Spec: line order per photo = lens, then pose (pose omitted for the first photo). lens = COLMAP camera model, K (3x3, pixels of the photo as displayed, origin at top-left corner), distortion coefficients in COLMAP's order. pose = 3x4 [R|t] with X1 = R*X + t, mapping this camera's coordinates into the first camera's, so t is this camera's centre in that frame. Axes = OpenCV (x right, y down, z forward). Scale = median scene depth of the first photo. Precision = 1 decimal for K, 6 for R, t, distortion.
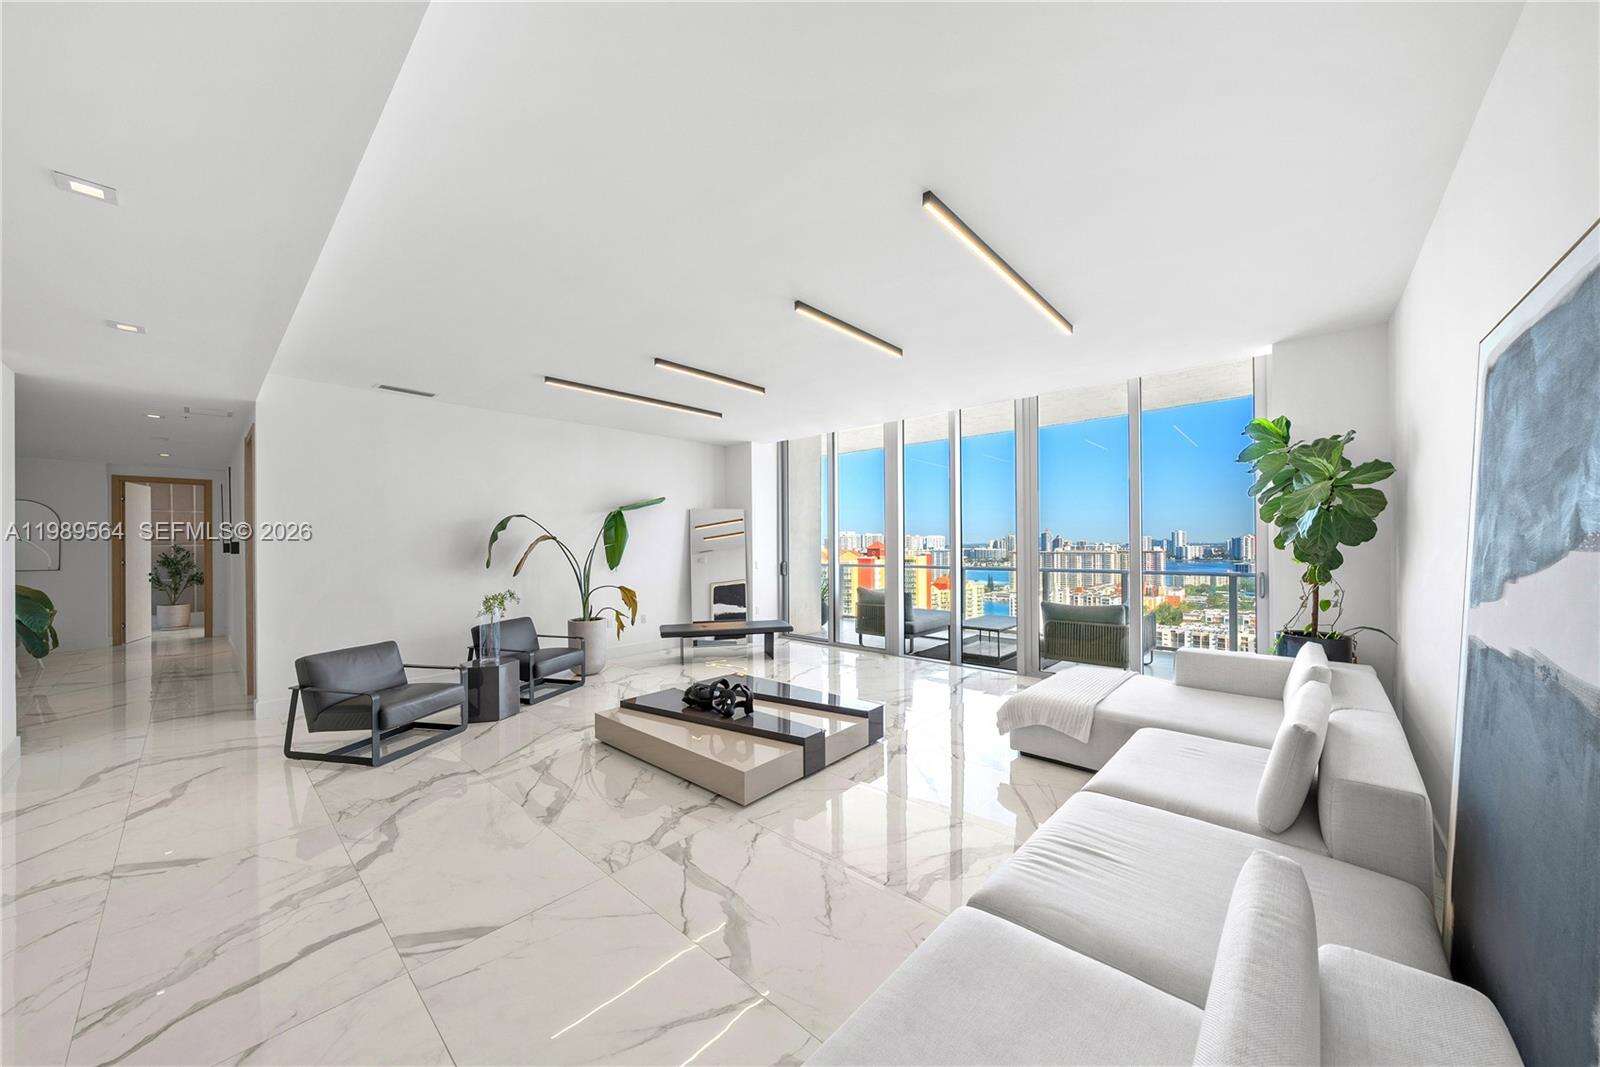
lens RADIAL K [[547.4, 0, 793.6], [0, 547.4, 541.6], [0, 0, 1]] dist [-0.000111, -0.000586]
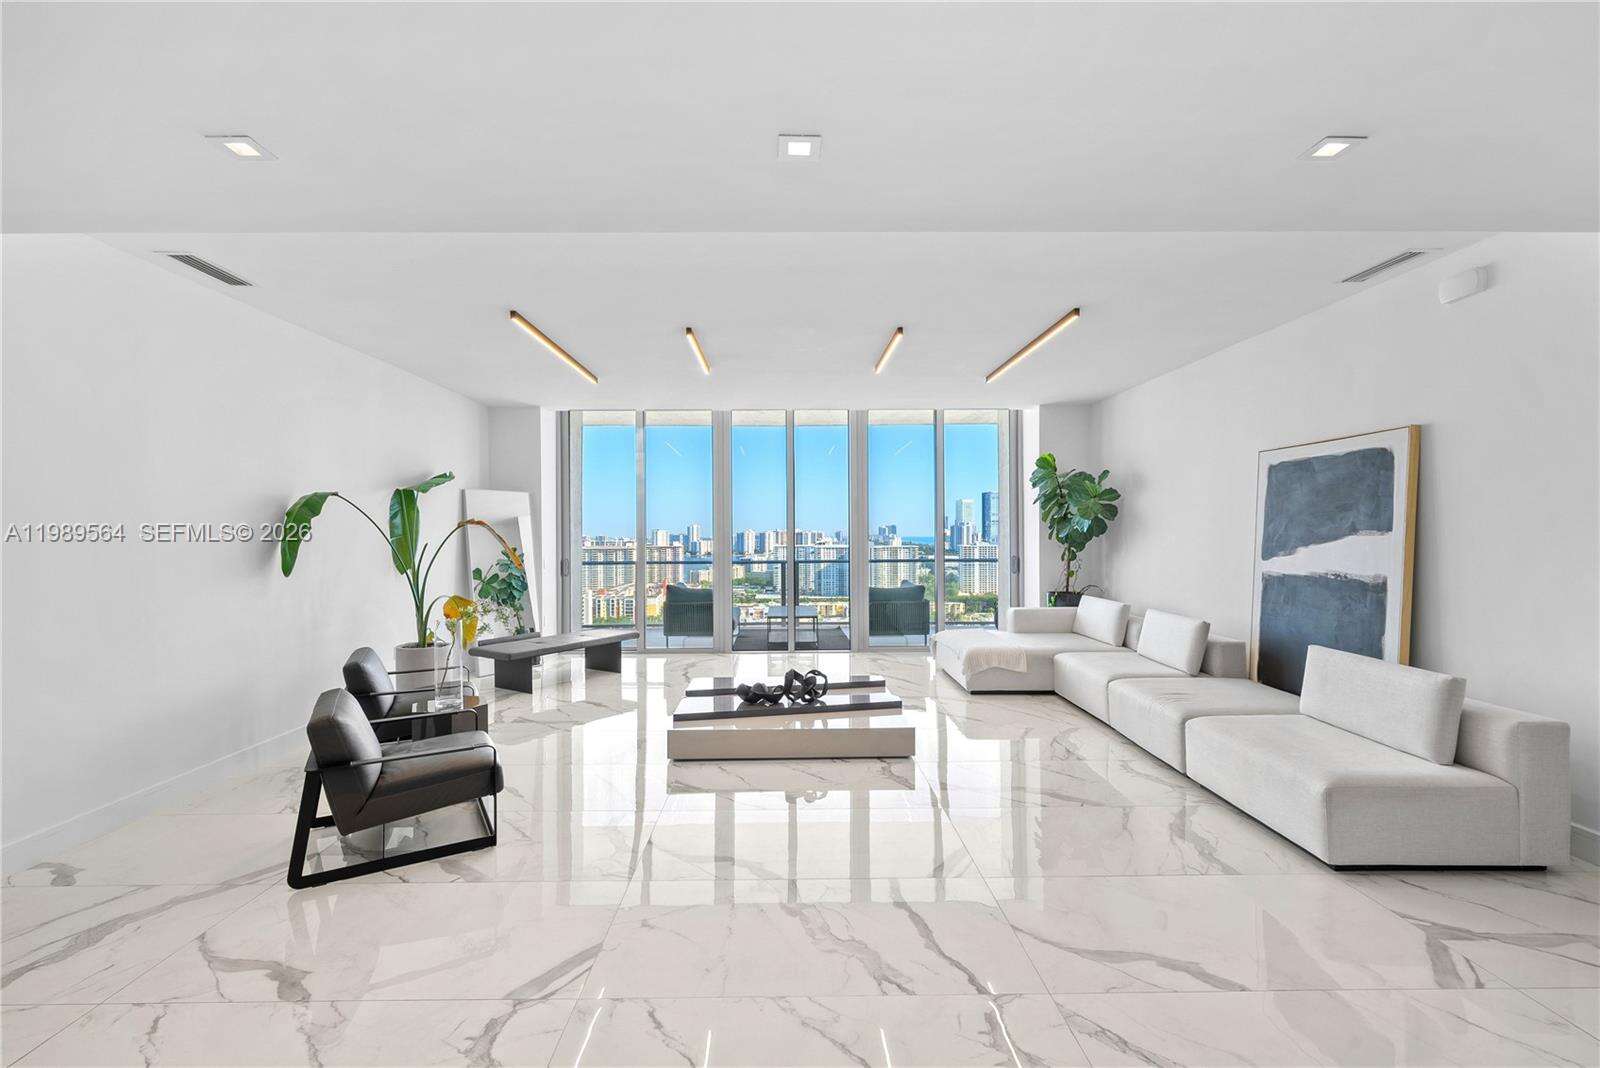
lens RADIAL K [[692.9, 0, 789.1], [0, 692.9, 536.6], [0, 0, 1]] dist [0.000687, -0.000593]
pose [[0.728722, 0.000537, 0.684809, -0.499596], [-0.001108, 0.999999, 0.000394, 0.003200], [-0.684808, -0.001046, 0.728722, 0.036268]]
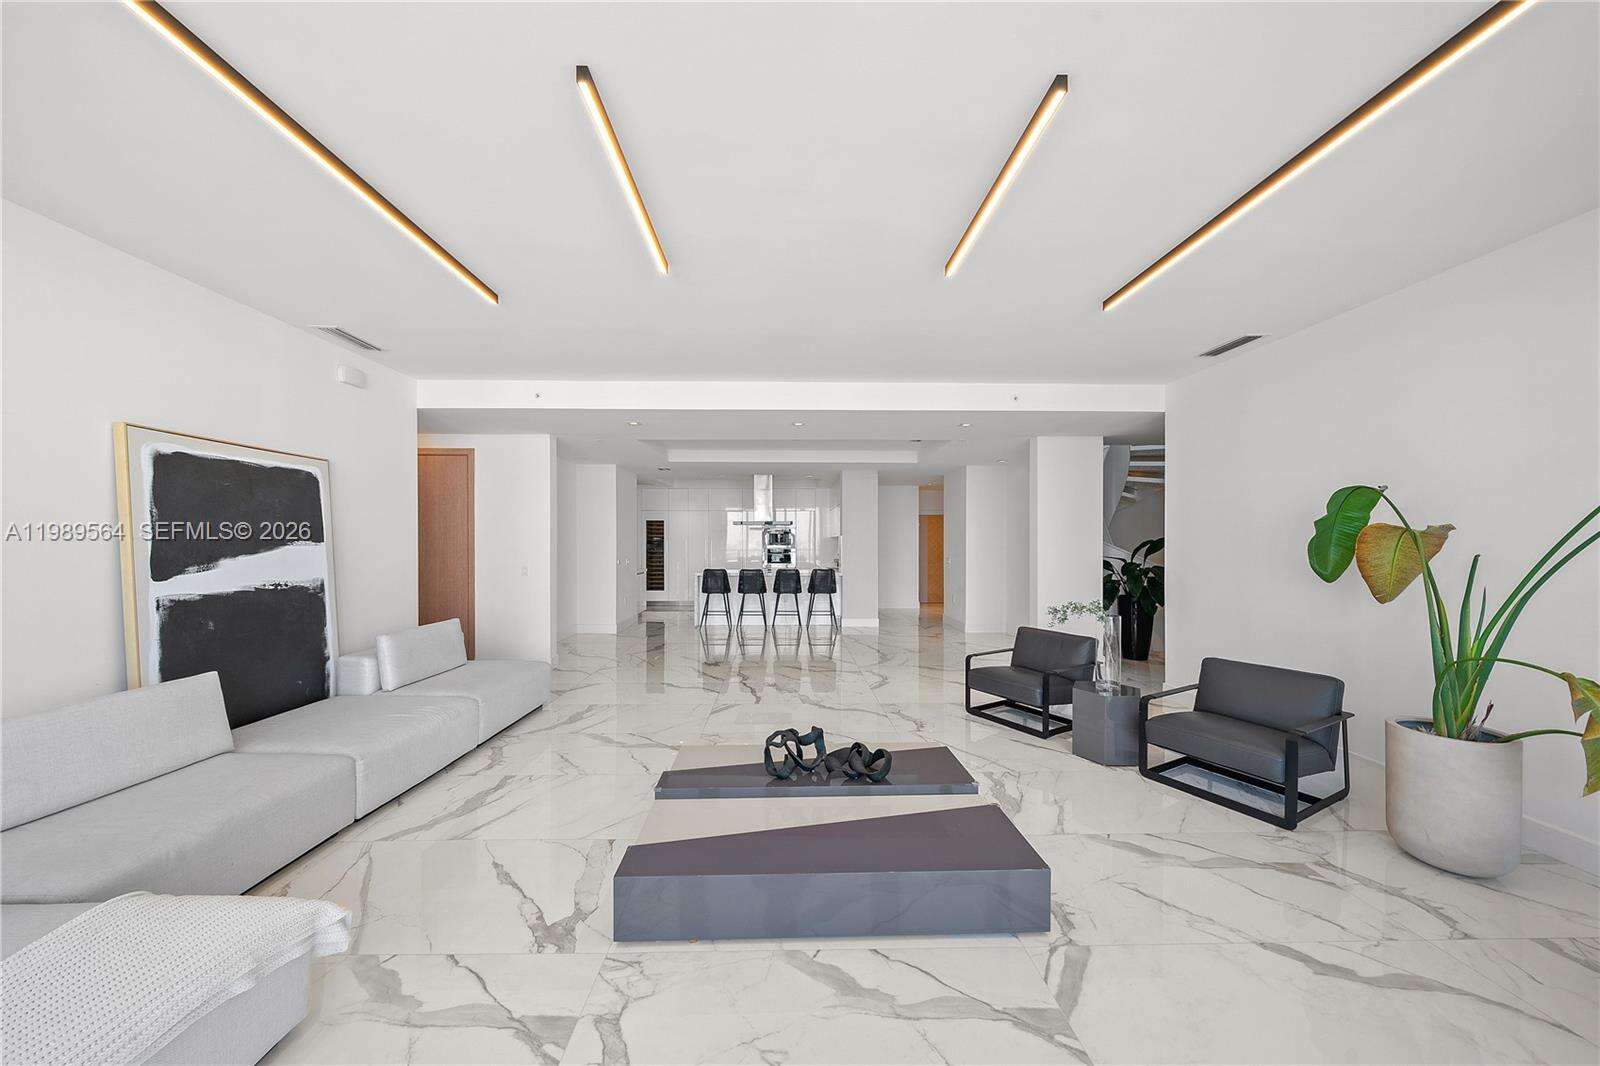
lens RADIAL K [[547.4, 0, 799.3], [0, 547.4, 556.5], [0, 0, 1]] dist [-0.000111, -0.000586]
pose [[-0.718433, 0.023319, -0.695205, 0.196008], [0.004169, 0.999564, 0.029219, -0.000567], [0.695583, 0.018093, -0.718217, 0.754612]]
